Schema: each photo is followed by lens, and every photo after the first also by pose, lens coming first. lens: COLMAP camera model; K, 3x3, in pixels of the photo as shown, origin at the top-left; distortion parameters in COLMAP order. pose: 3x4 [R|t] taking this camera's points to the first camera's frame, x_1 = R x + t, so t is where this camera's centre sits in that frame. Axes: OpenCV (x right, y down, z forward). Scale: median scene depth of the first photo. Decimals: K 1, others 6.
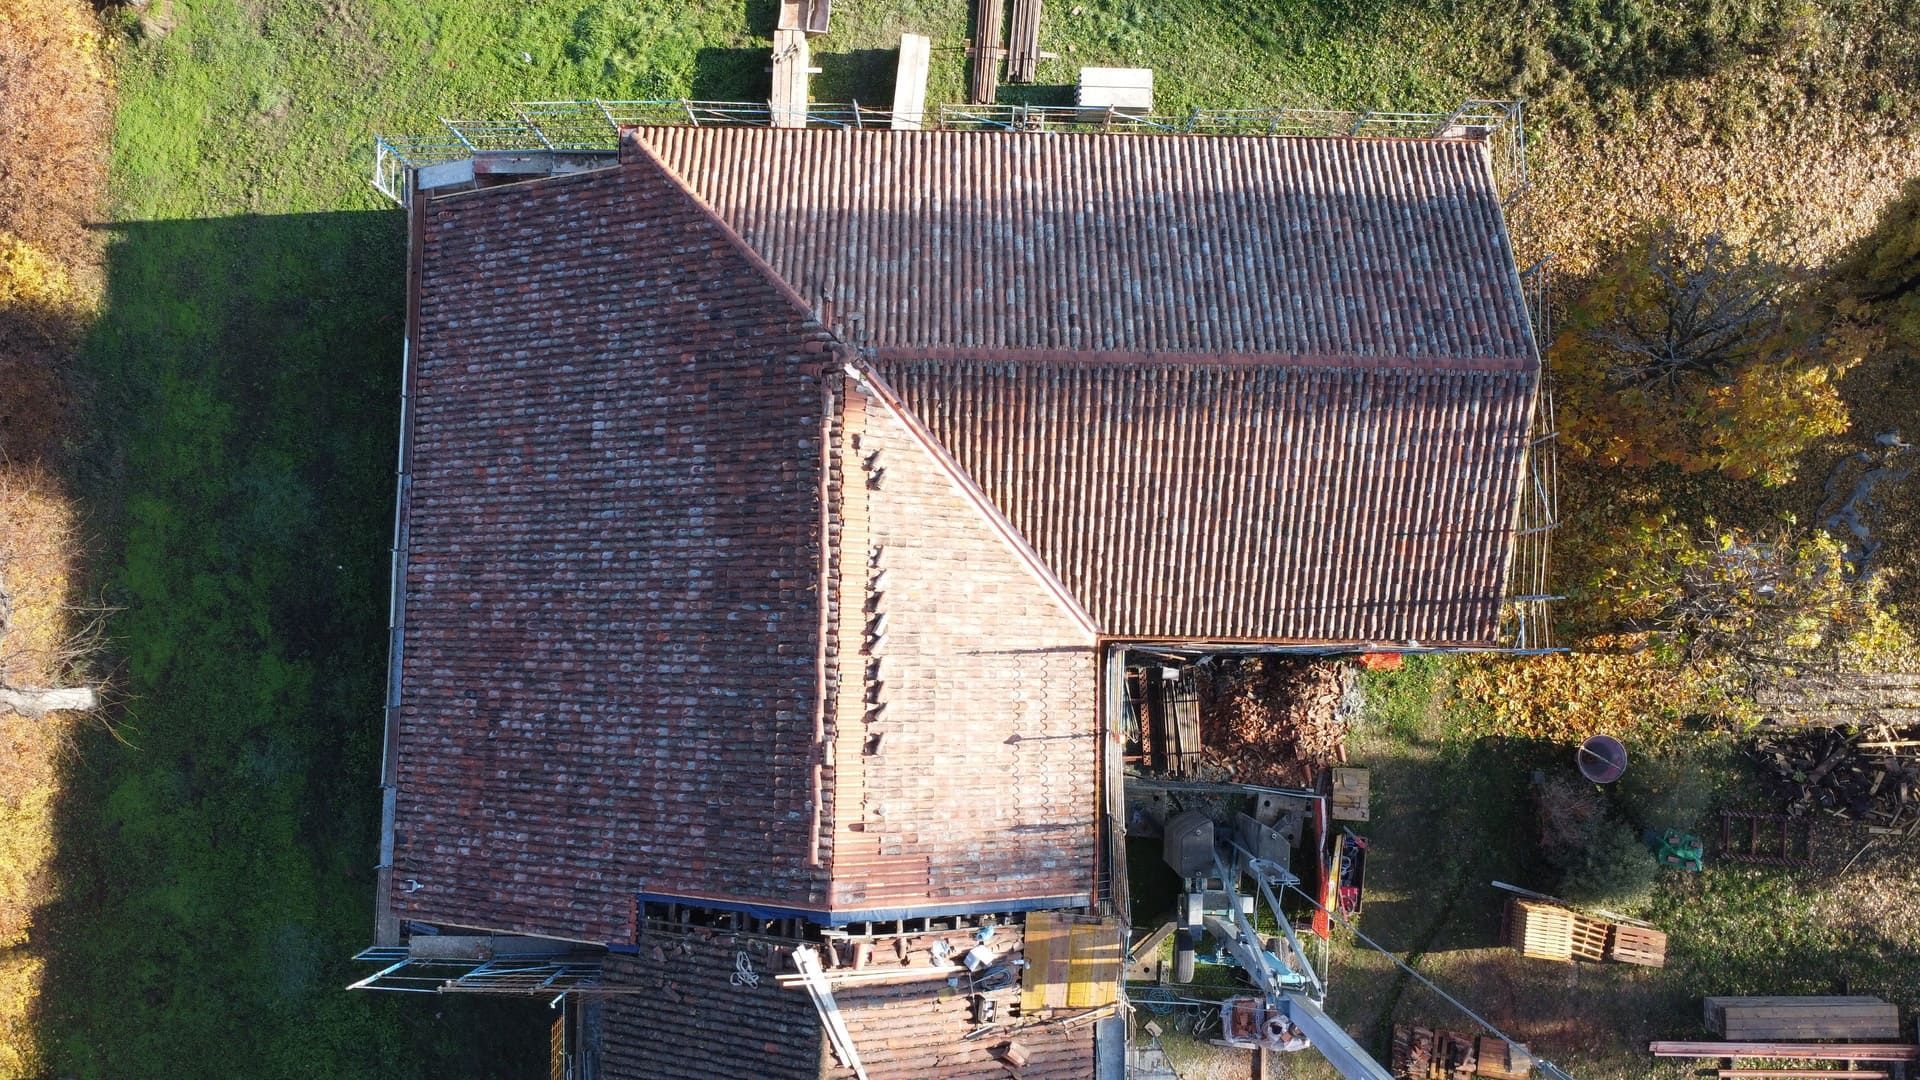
lens RADIAL K [[1434.7, 0, 956.8], [0, 1434.7, 545.3], [0, 0, 1]] dist [-0.001250, 0.011525]
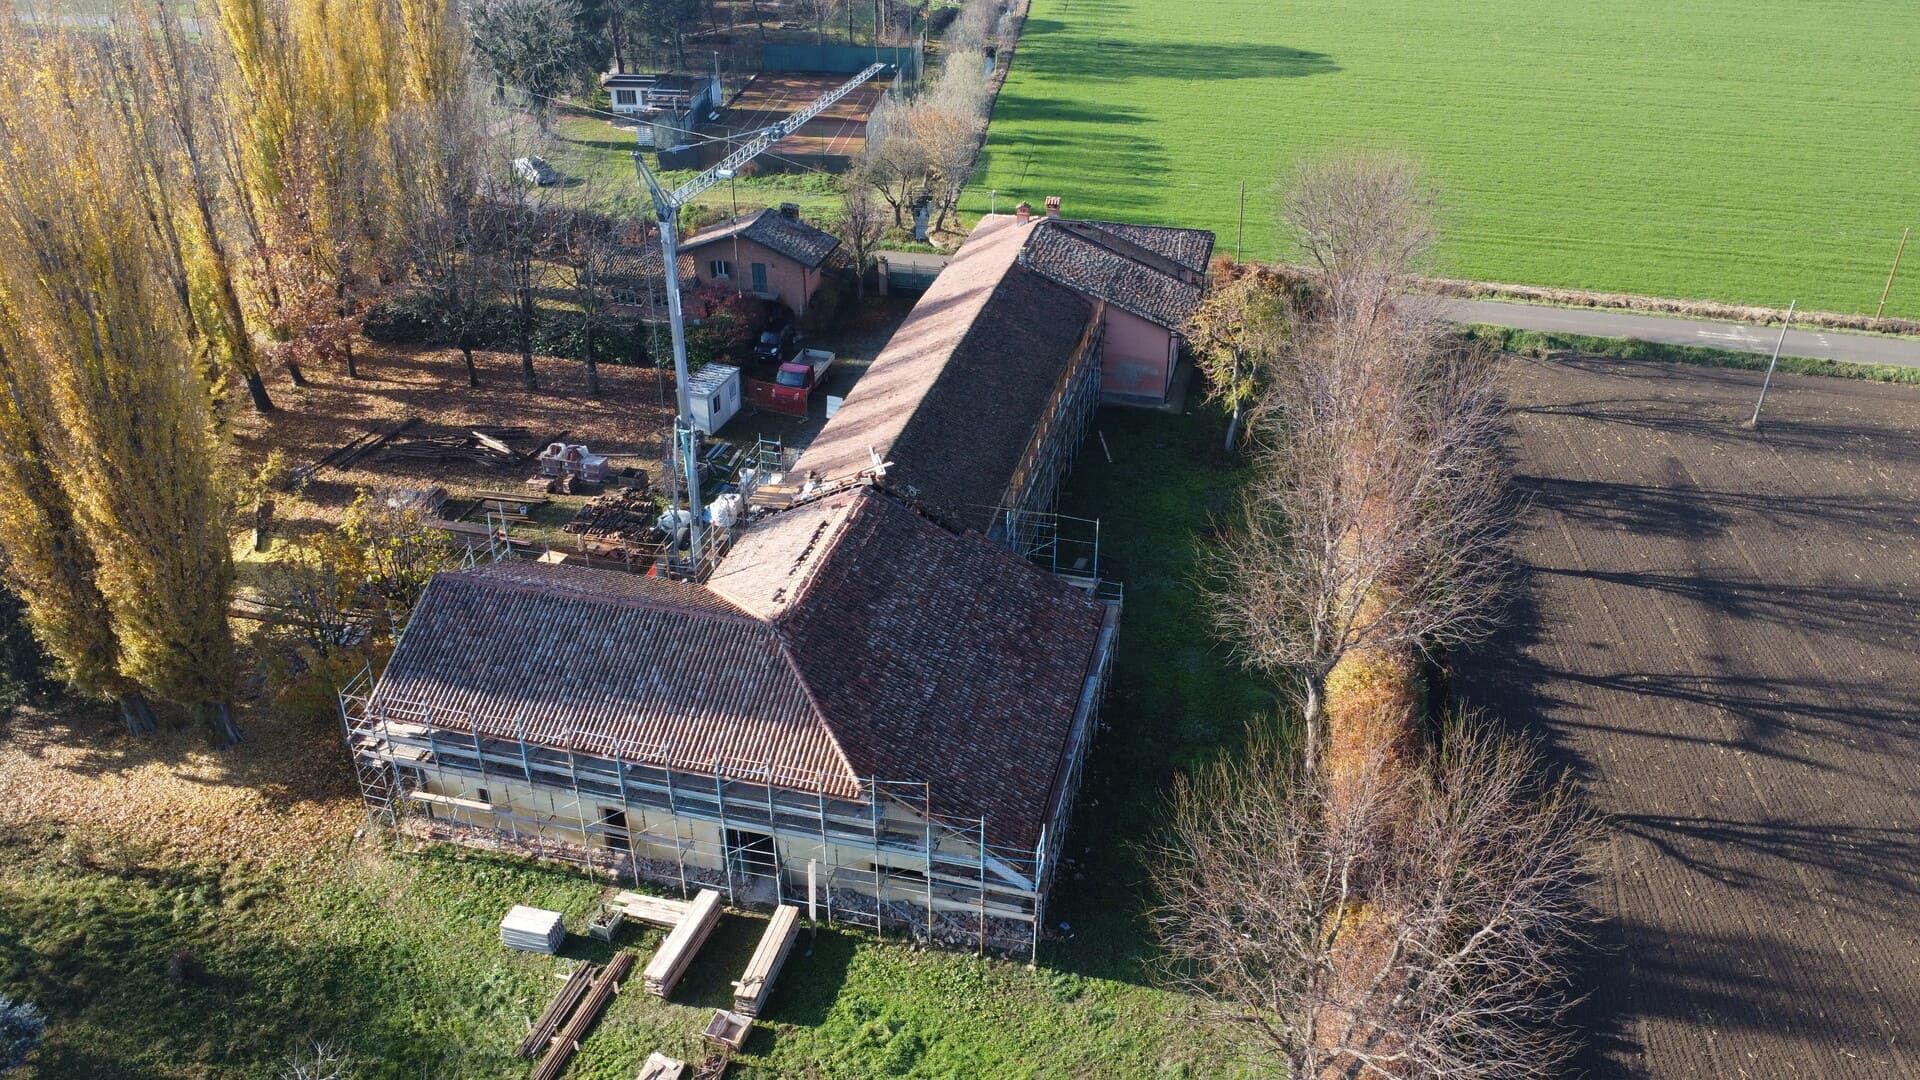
lens RADIAL K [[1434.7, 0, 956.8], [0, 1434.7, 545.3], [0, 0, 1]] dist [-0.001250, 0.011525]
pose [[-0.973709, -0.114166, 0.197120, -0.490953], [0.226971, -0.412756, 0.882109, -1.238832], [-0.019345, 0.903658, 0.427817, 0.096332]]
